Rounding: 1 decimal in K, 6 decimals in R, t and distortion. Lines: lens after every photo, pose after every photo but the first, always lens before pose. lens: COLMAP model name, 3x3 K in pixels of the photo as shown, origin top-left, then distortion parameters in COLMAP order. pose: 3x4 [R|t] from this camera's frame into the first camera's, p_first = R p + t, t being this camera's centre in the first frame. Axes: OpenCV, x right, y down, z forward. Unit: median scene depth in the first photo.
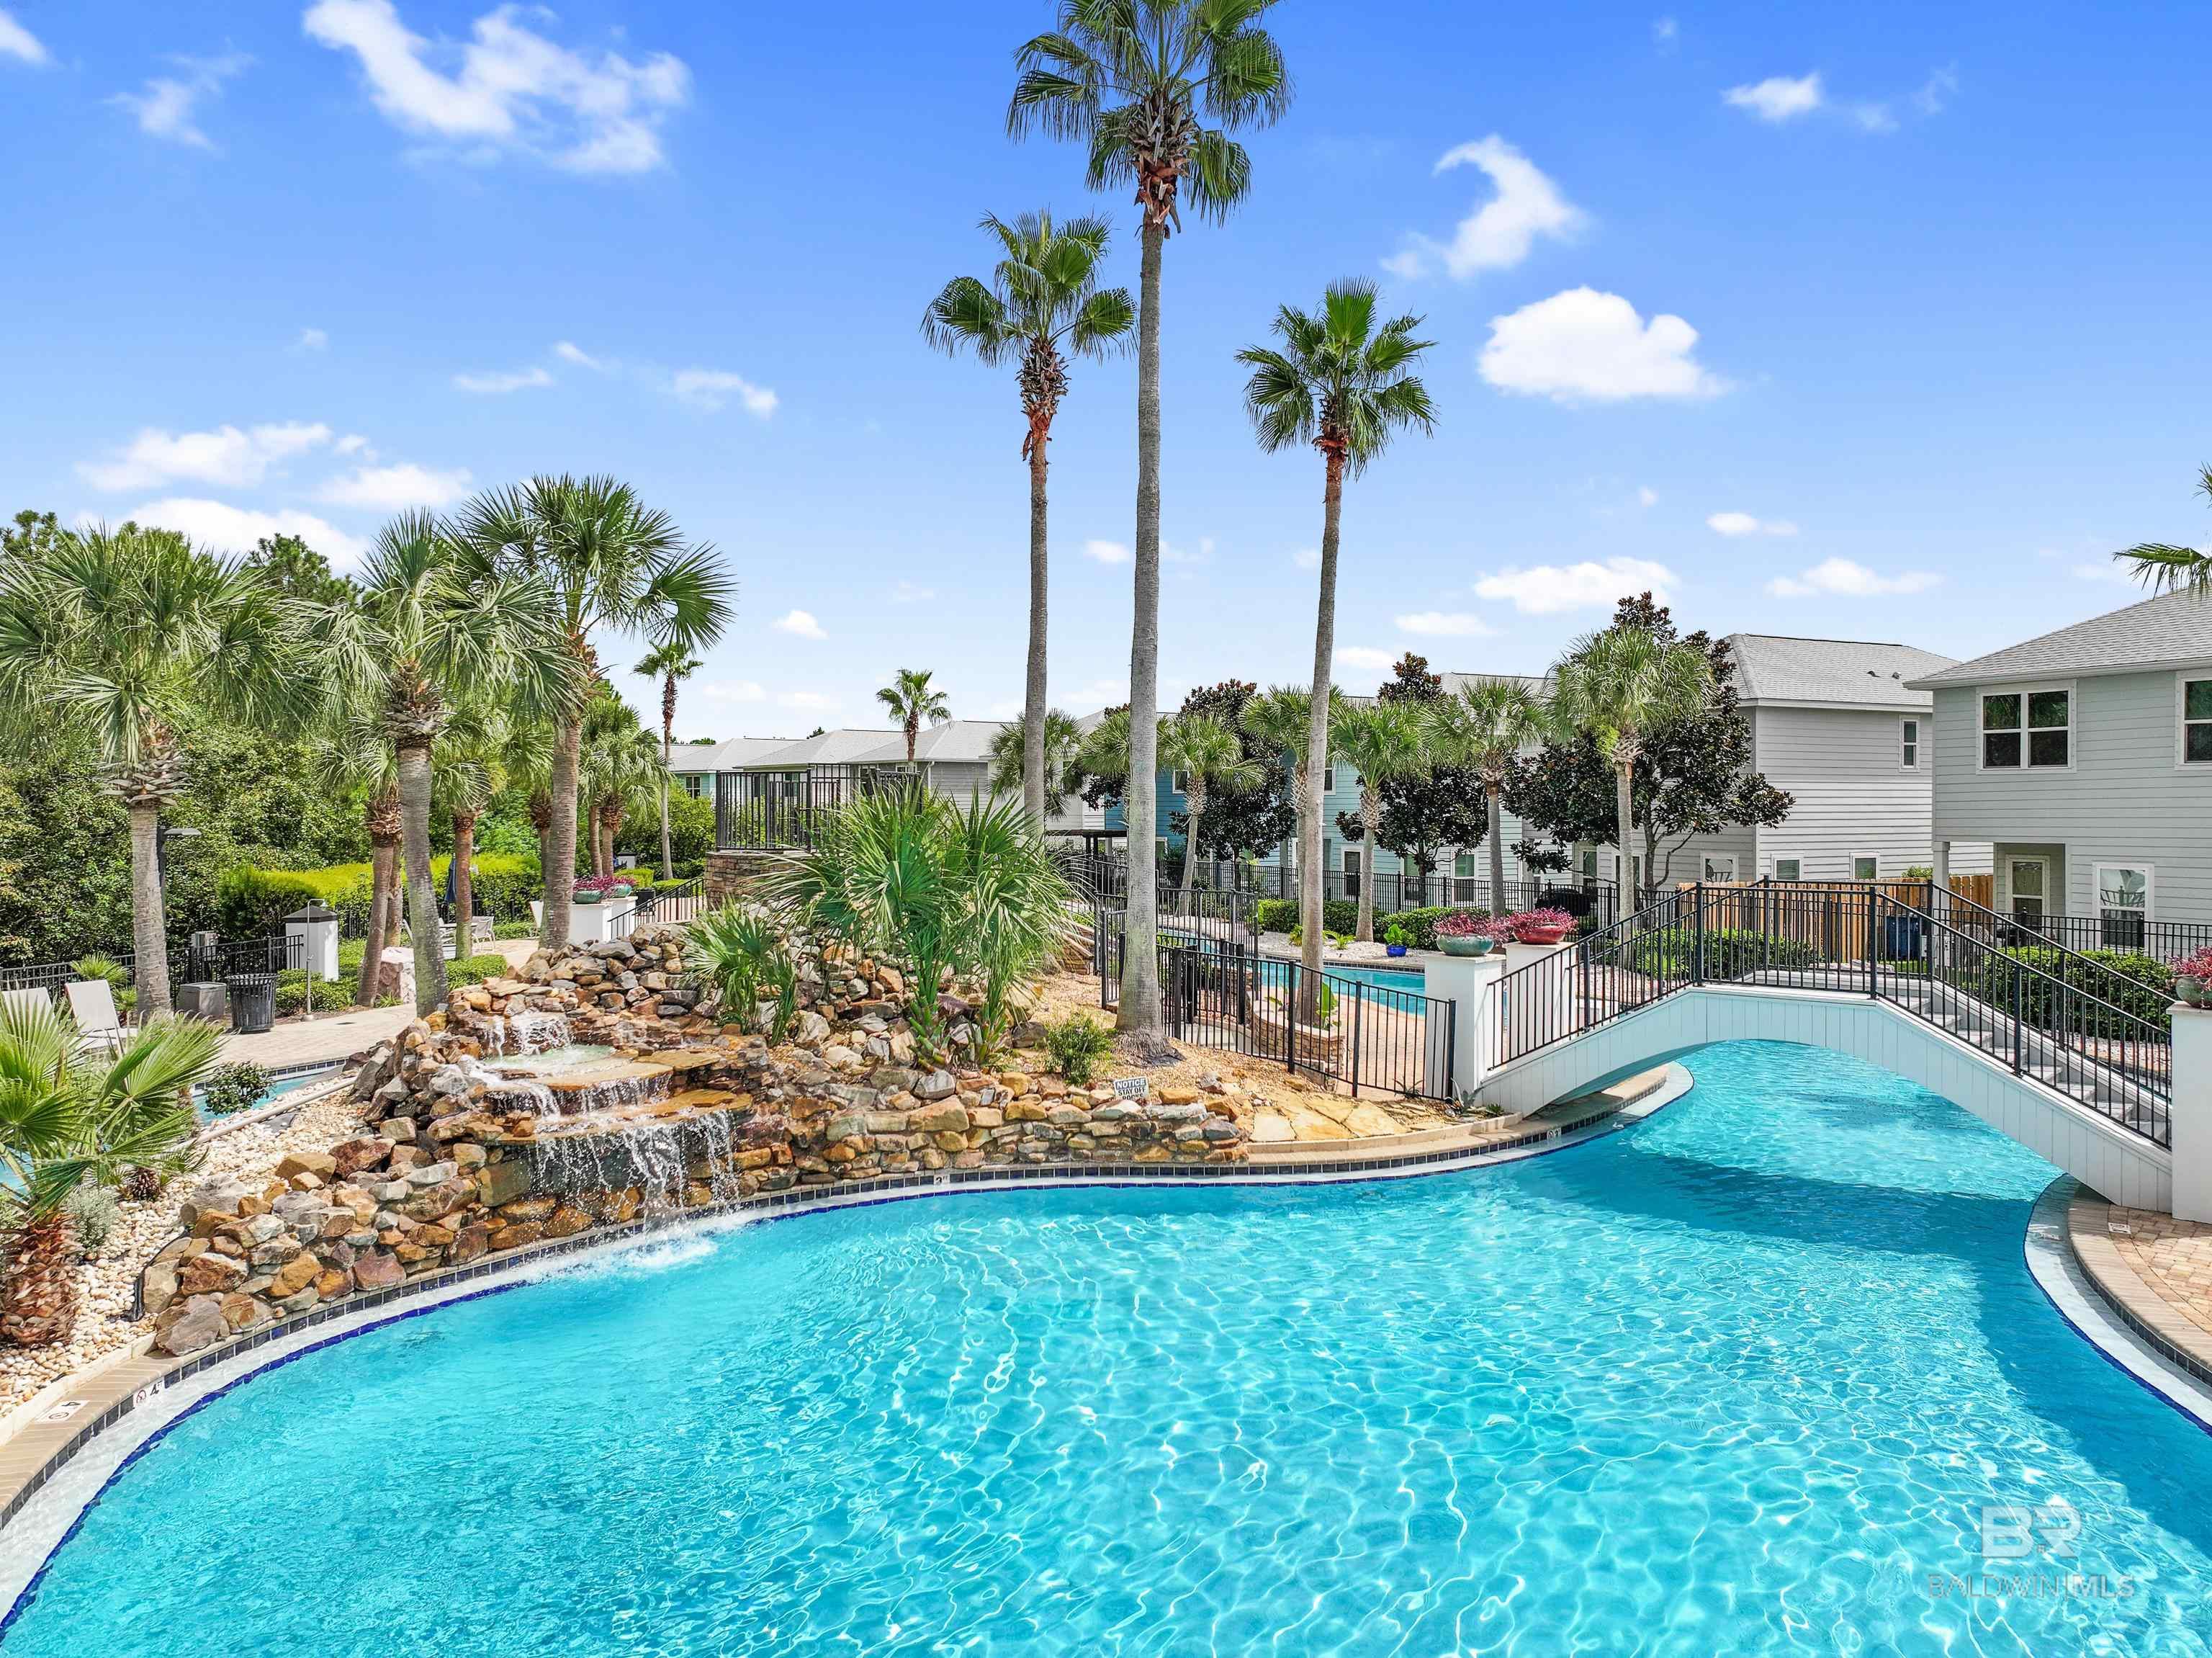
lens RADIAL K [[1560.2, 0, 1126.3], [0, 1560.2, 827.7], [0, 0, 1]] dist [-0.012466, 0.027426]
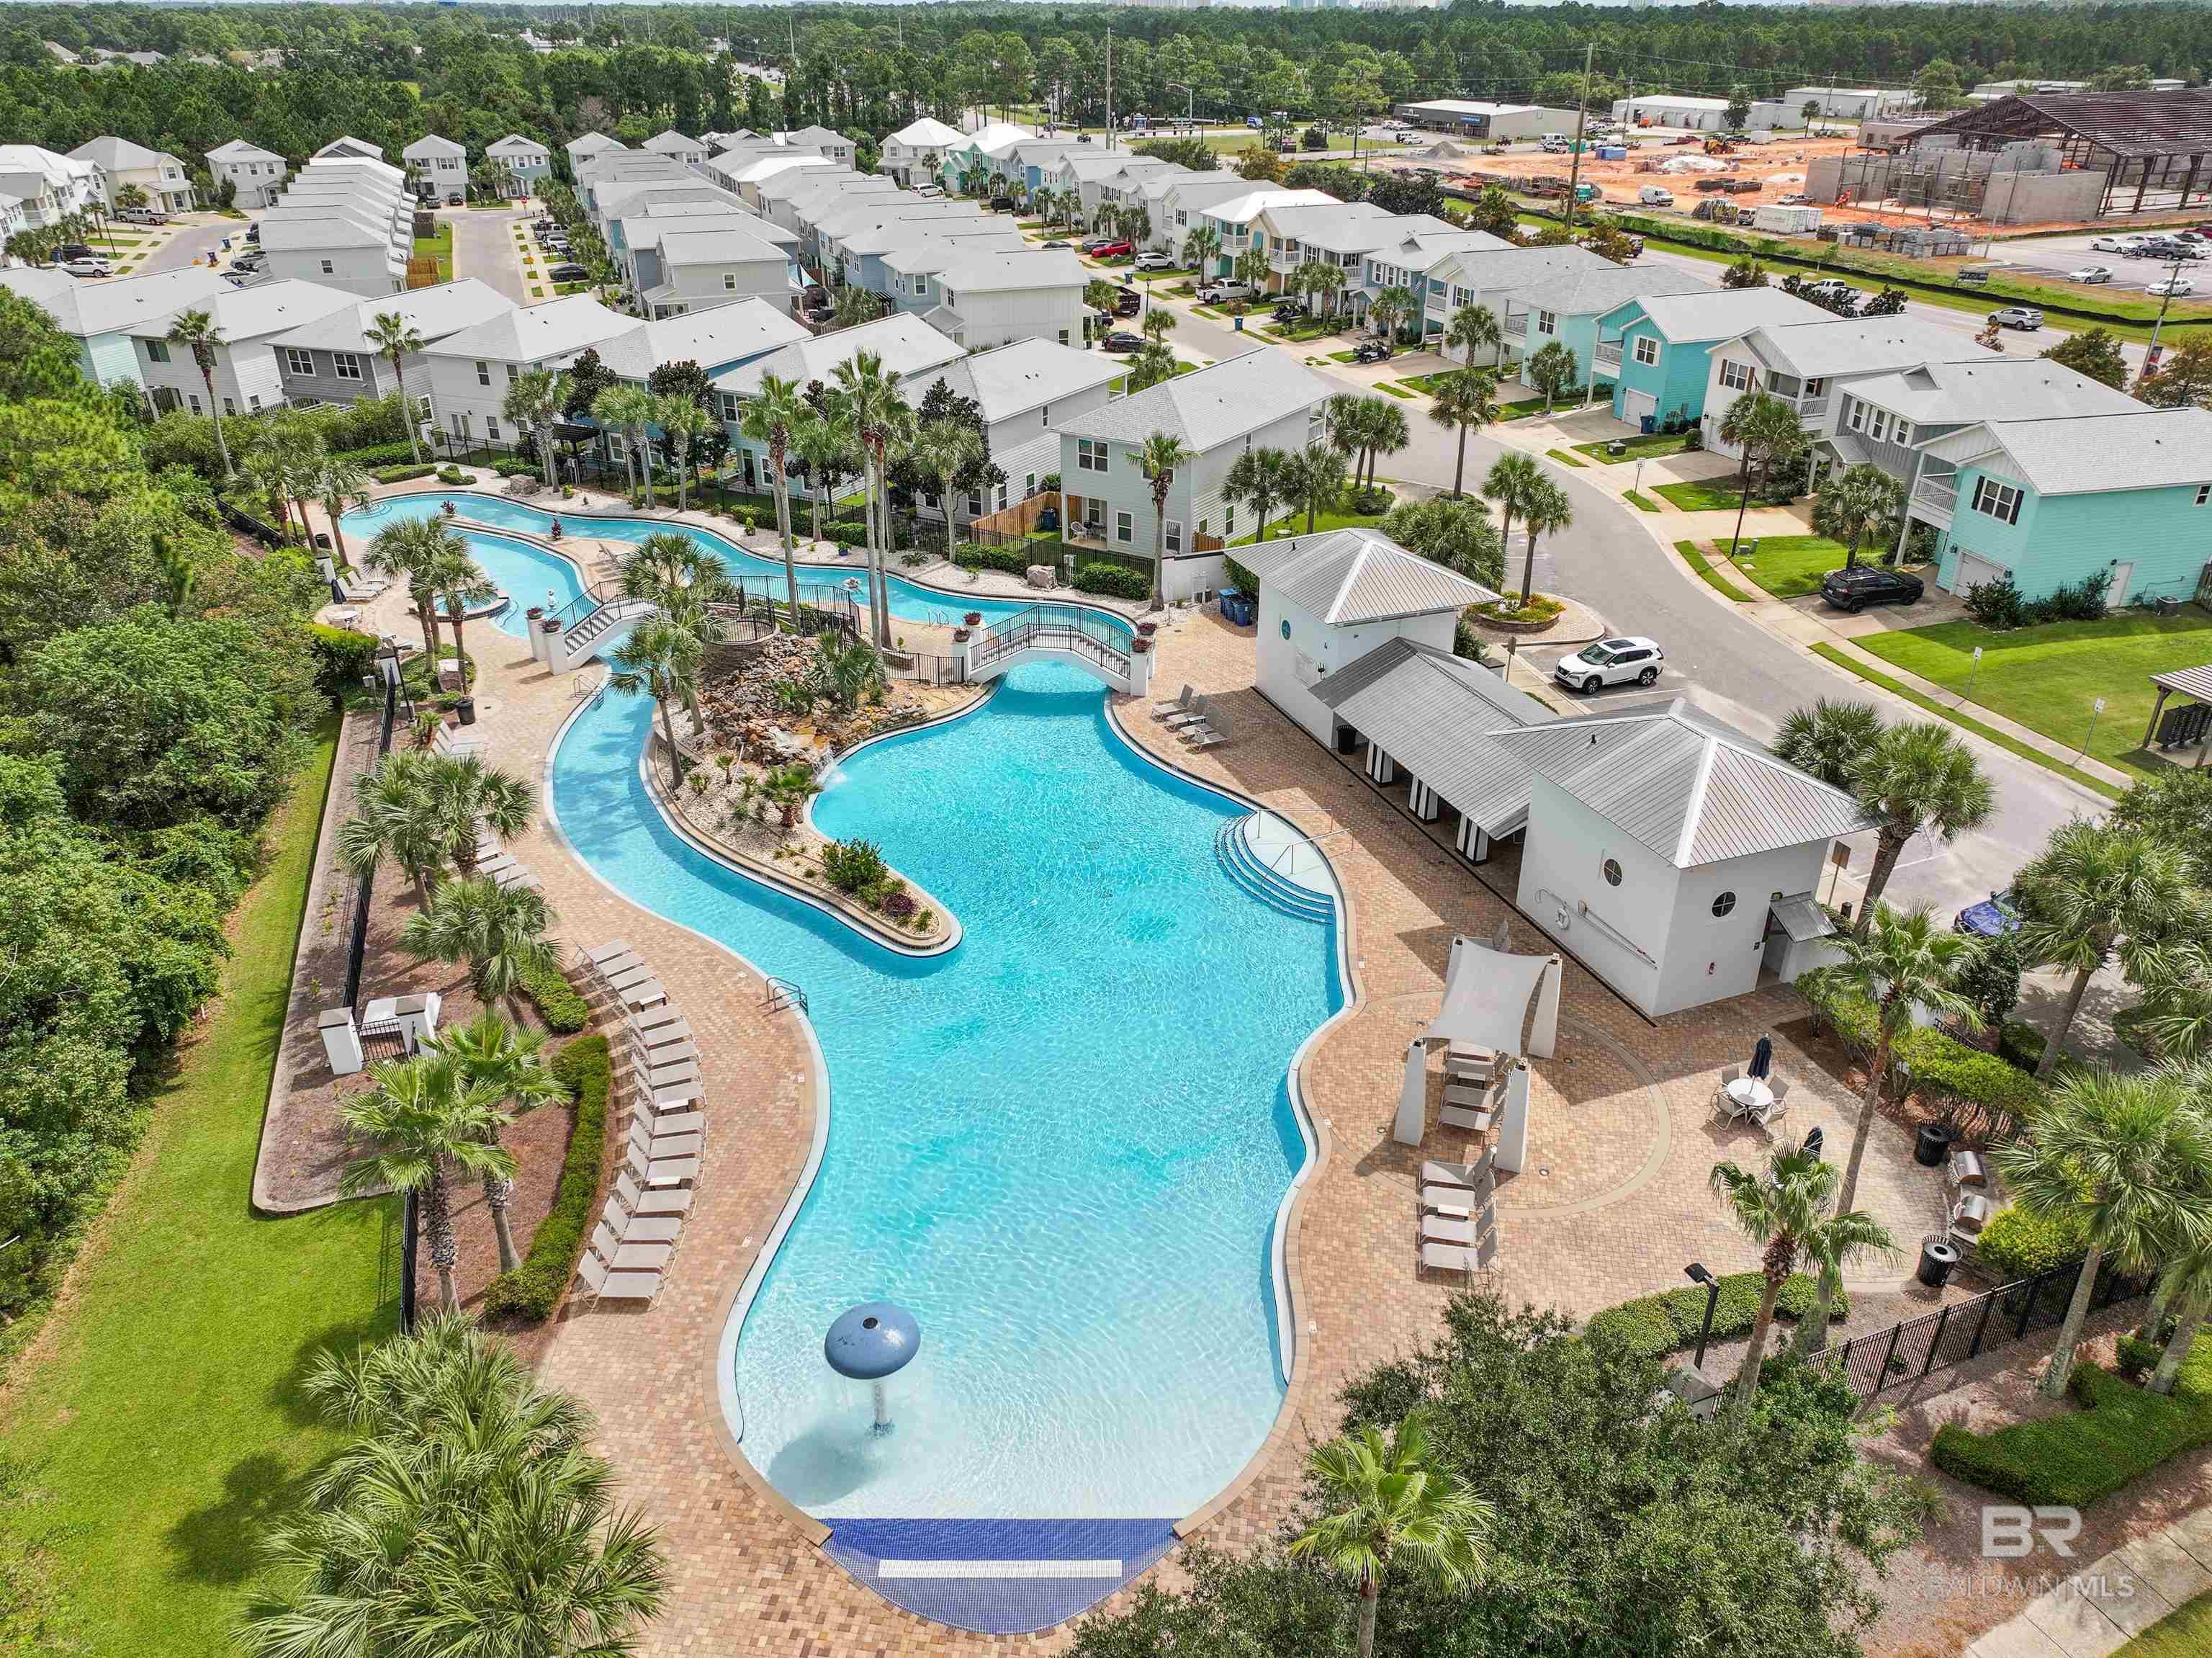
lens RADIAL K [[1560.2, 0, 1109.1], [0, 1560.2, 778.8], [0, 0, 1]] dist [-0.012466, 0.027426]
pose [[0.851043, -0.238501, 0.467806, -1.256323], [0.010385, 0.898368, 0.439121, -1.221003], [-0.524993, -0.368853, 0.767027, -2.034635]]
